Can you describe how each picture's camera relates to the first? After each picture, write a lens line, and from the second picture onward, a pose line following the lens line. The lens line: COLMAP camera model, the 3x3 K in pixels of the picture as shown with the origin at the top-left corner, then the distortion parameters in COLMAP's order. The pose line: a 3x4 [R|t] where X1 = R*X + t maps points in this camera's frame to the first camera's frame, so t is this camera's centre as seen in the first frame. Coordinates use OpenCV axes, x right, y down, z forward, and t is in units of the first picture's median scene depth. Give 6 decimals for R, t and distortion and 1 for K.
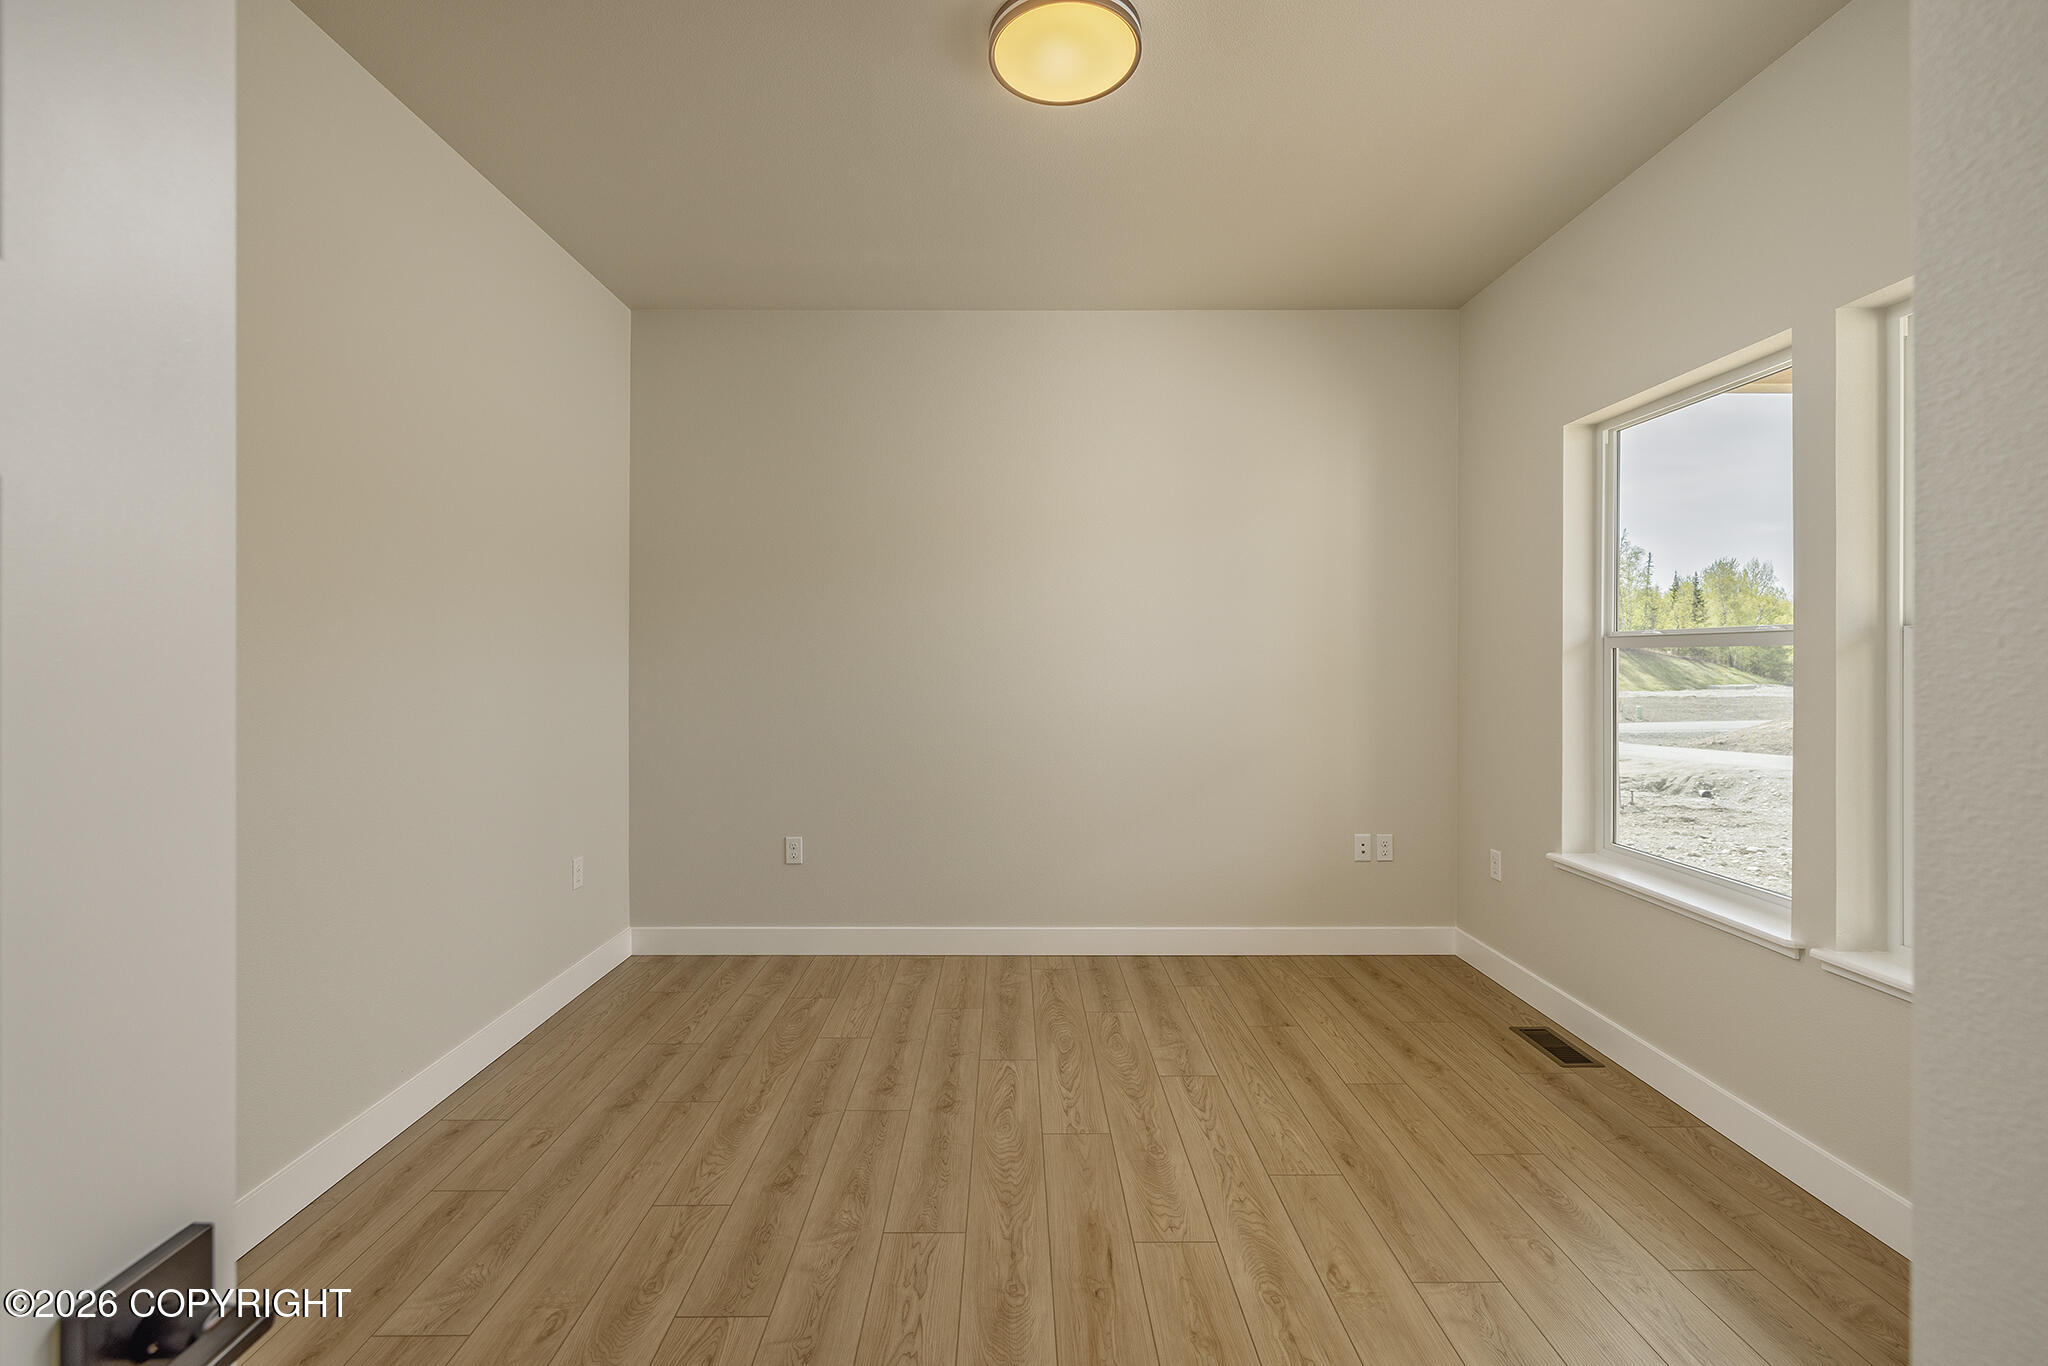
lens RADIAL K [[878.4, 0, 1027.4], [0, 878.4, 658.4], [0, 0, 1]] dist [-0.000285, -0.000256]
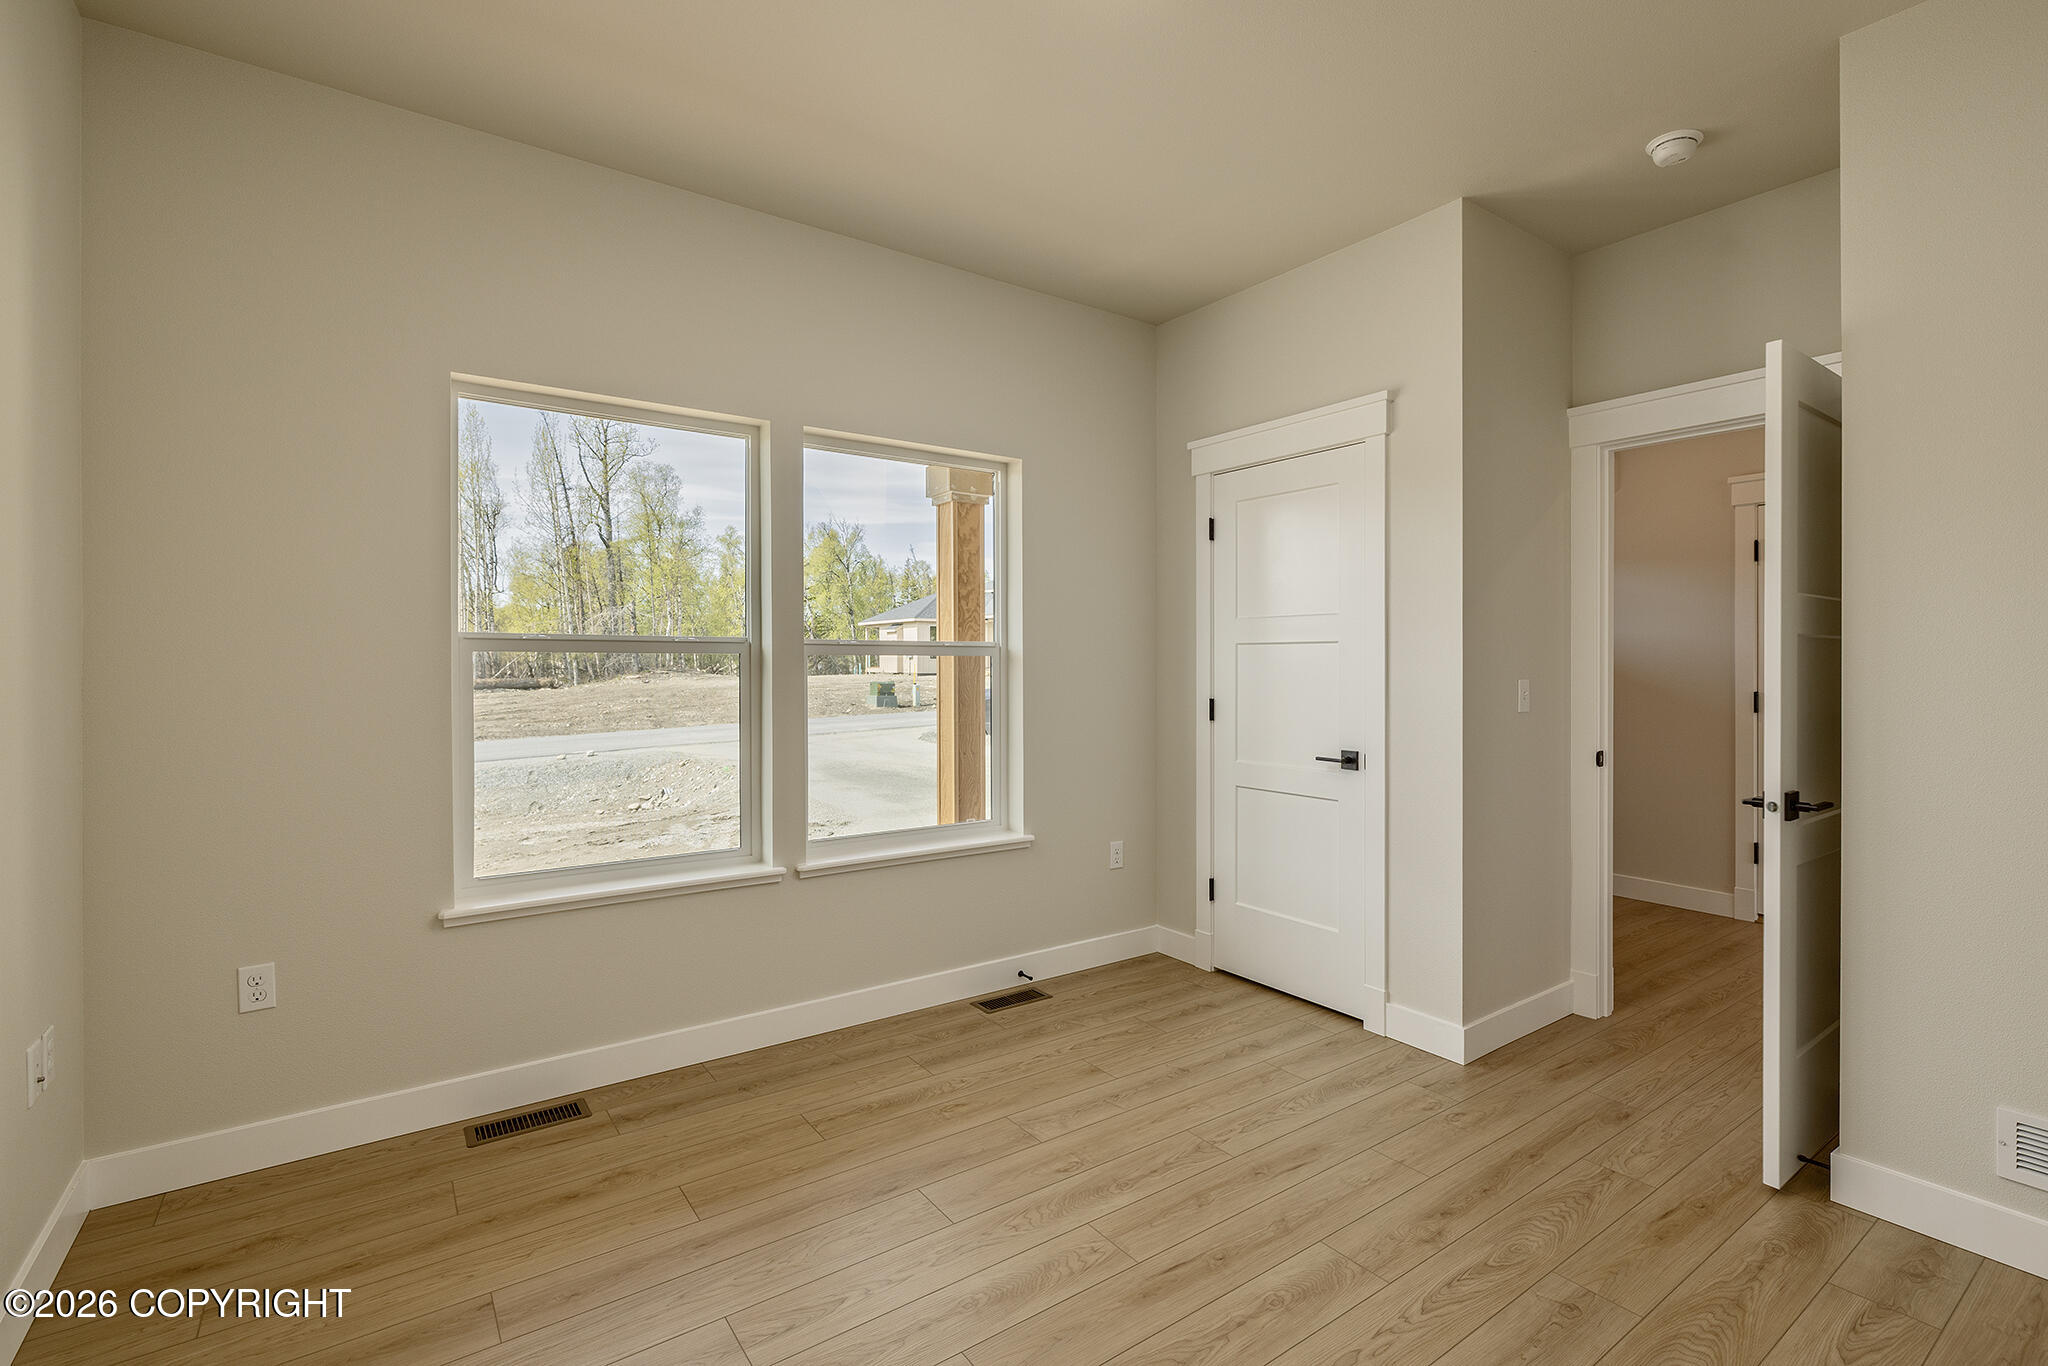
lens RADIAL K [[878.4, 0, 1027.4], [0, 878.4, 658.4], [0, 0, 1]] dist [-0.000285, -0.000256]
pose [[-0.526040, 0.005552, 0.850442, -0.591912], [0.000522, 0.999981, -0.006206, -0.037596], [-0.850459, -0.002821, -0.526033, 1.410472]]
